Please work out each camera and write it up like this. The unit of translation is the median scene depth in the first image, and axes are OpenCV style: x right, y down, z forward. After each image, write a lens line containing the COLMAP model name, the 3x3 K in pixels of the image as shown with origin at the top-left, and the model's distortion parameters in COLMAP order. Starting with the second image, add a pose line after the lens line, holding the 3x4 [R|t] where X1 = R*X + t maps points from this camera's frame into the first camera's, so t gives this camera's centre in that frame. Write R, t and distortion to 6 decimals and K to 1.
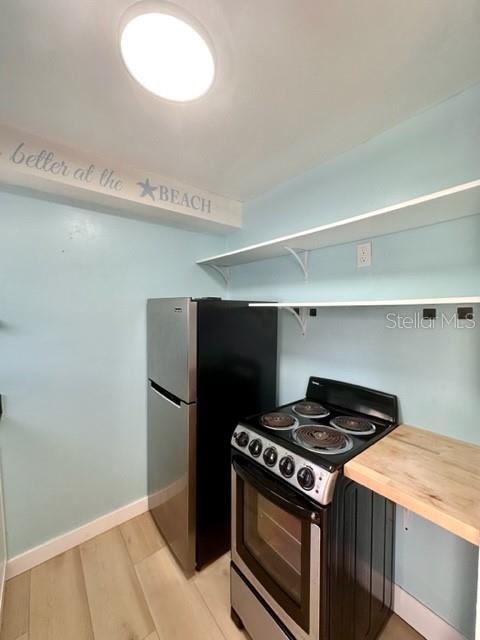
lens RADIAL K [[255.8, 0, 240.0], [0, 255.8, 320.0], [0, 0, 1]] dist [-0.007227, 0.000993]
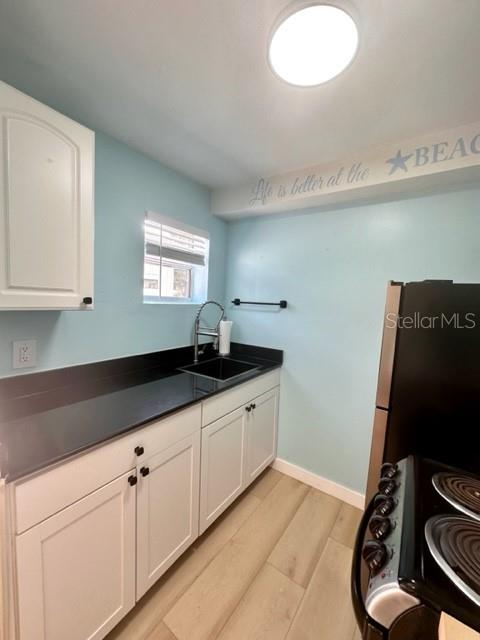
lens RADIAL K [[255.8, 0, 240.0], [0, 255.8, 320.0], [0, 0, 1]] dist [-0.007227, 0.000993]
pose [[0.271359, 0.095339, -0.957744, 0.391294], [-0.091137, 0.993156, 0.073042, 0.017594], [0.958154, 0.067465, 0.278191, 0.264137]]
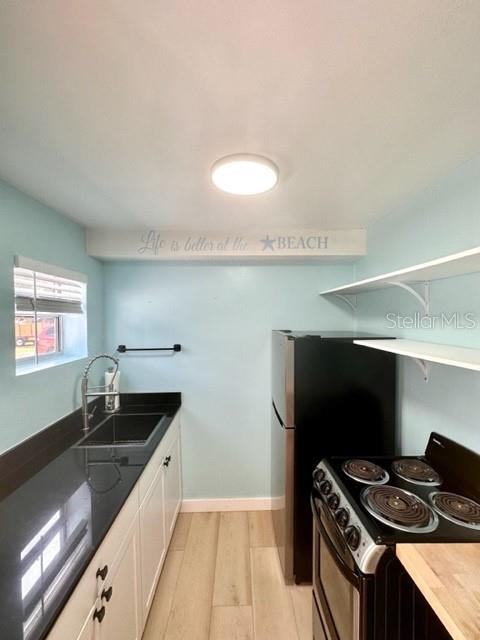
lens RADIAL K [[255.8, 0, 240.0], [0, 255.8, 320.0], [0, 0, 1]] dist [-0.007227, 0.000993]
pose [[0.789019, -0.001428, -0.614367, 0.291617], [-0.017288, 0.999550, -0.024526, -0.110297], [0.614125, 0.029973, 0.788639, -0.045454]]
